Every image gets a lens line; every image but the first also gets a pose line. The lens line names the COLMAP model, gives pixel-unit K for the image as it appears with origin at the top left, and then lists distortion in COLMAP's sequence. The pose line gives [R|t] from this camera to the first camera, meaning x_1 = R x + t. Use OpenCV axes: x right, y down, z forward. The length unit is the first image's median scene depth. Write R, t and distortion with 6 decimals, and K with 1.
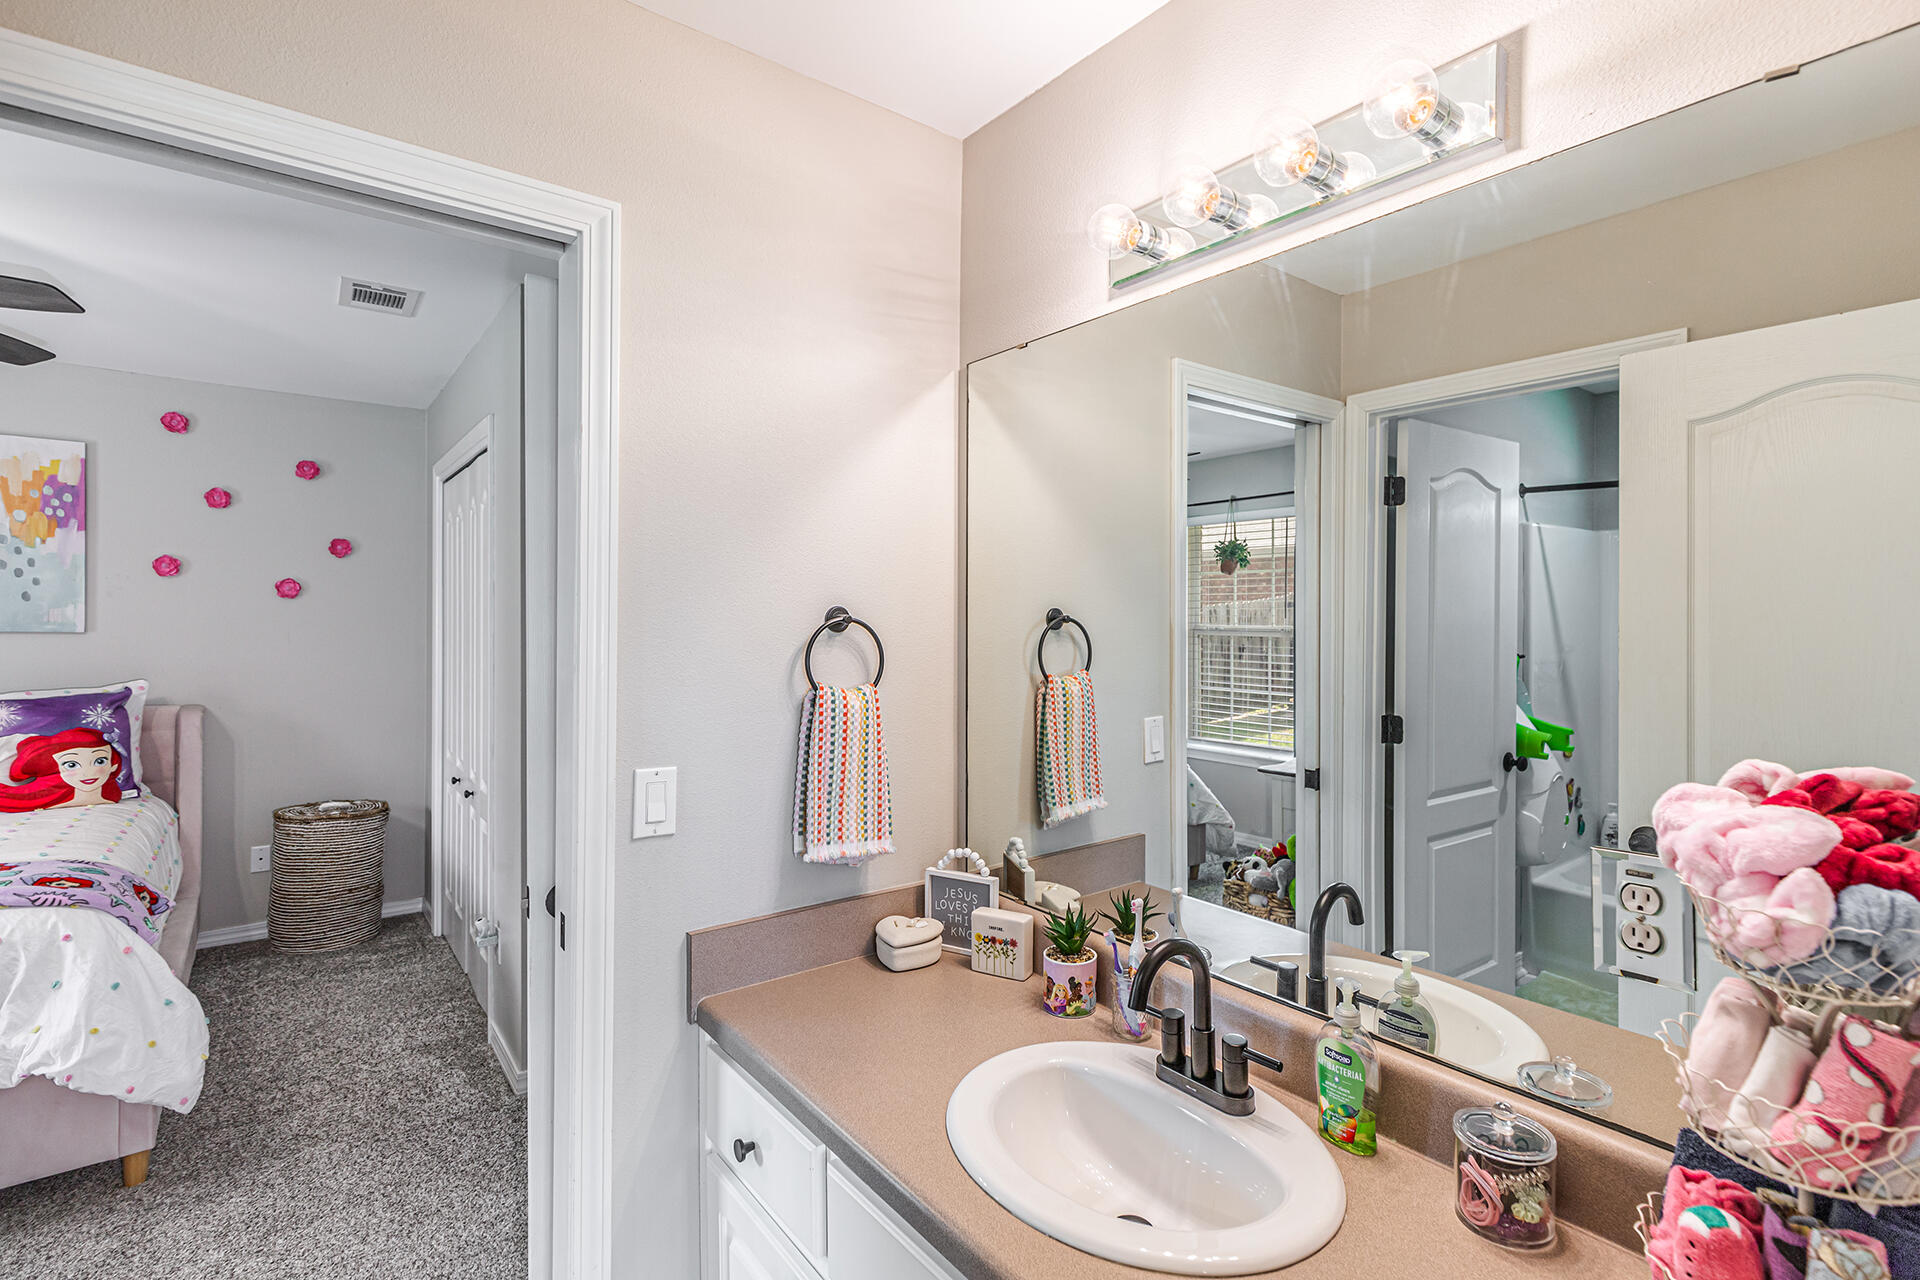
lens RADIAL K [[894.5, 0, 972.4], [0, 894.5, 631.5], [0, 0, 1]] dist [0.011213, -0.003142]
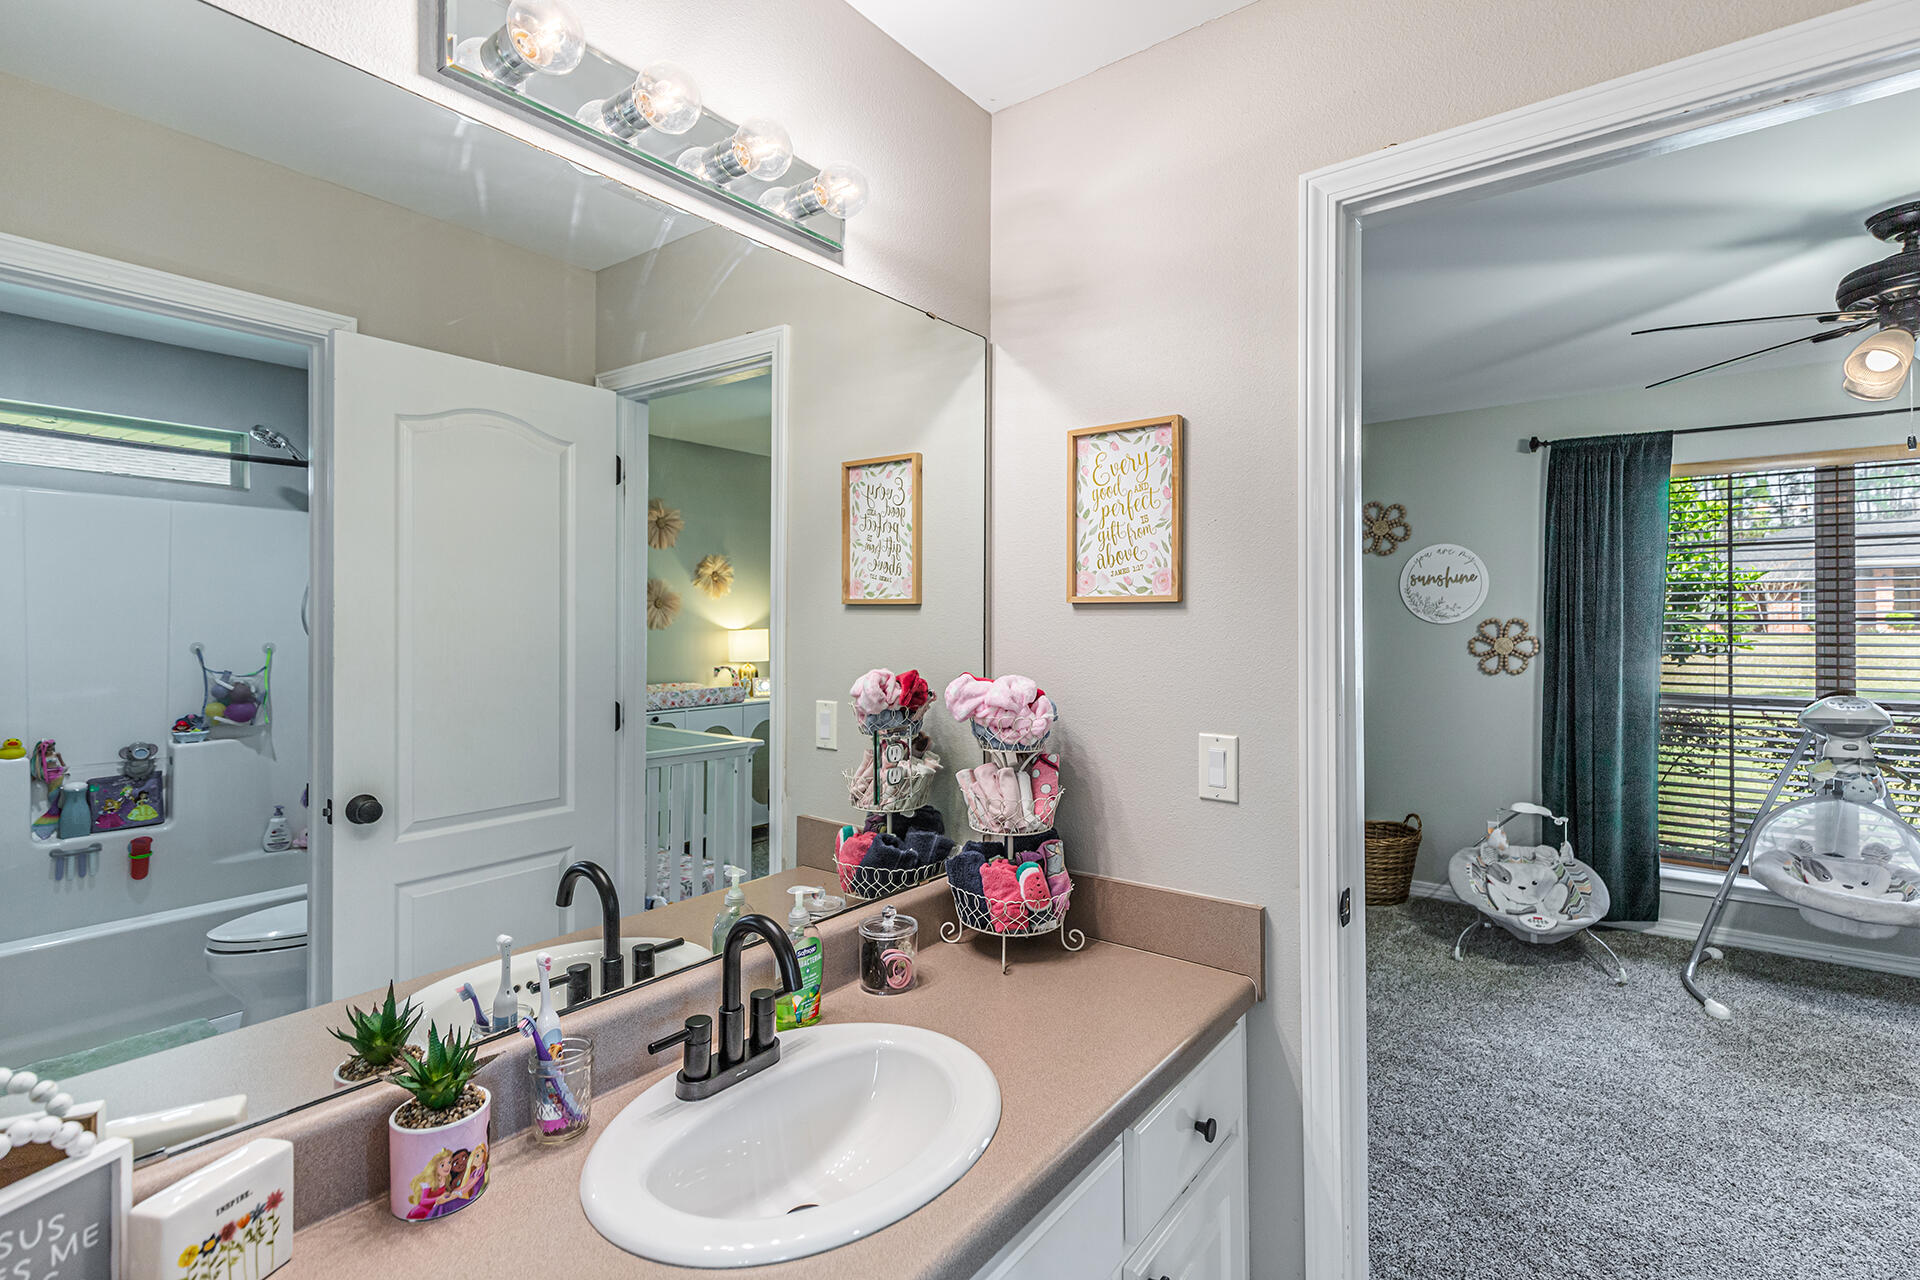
lens RADIAL K [[894.5, 0, 968.1], [0, 894.5, 624.3], [0, 0, 1]] dist [0.011213, -0.003142]
pose [[-0.262738, -0.010255, 0.964813, -0.423256], [0.001935, 0.999936, 0.011155, 0.014073], [-0.964865, 0.004798, -0.262701, 0.586451]]
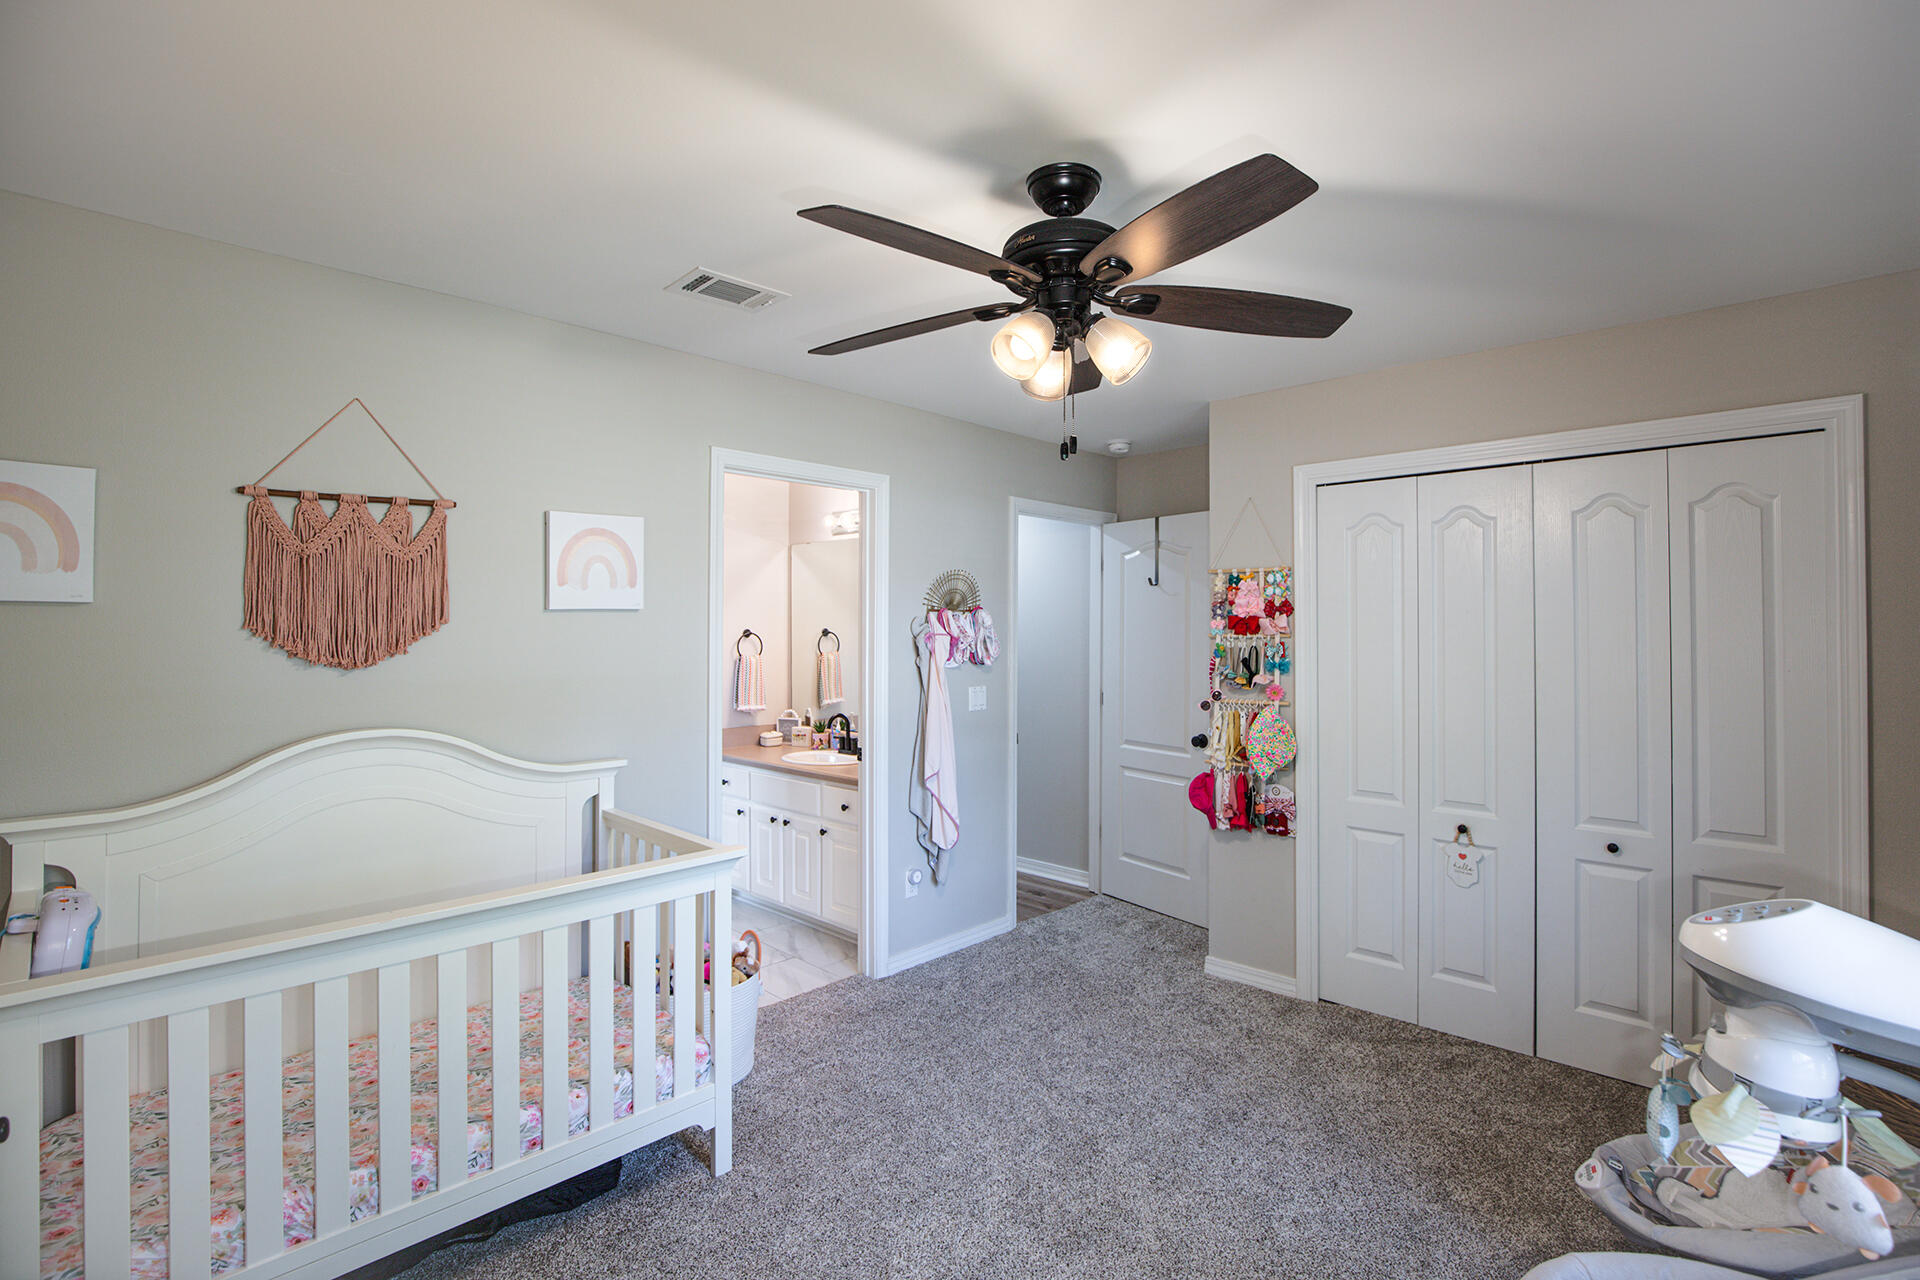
lens RADIAL K [[894.5, 0, 951.7], [0, 894.5, 634.5], [0, 0, 1]] dist [0.011213, -0.003142]
pose [[0.991477, -0.003109, 0.130247, 0.115871], [0.003766, 0.999981, -0.004795, 0.006898], [-0.130229, 0.005244, 0.991470, -1.711836]]
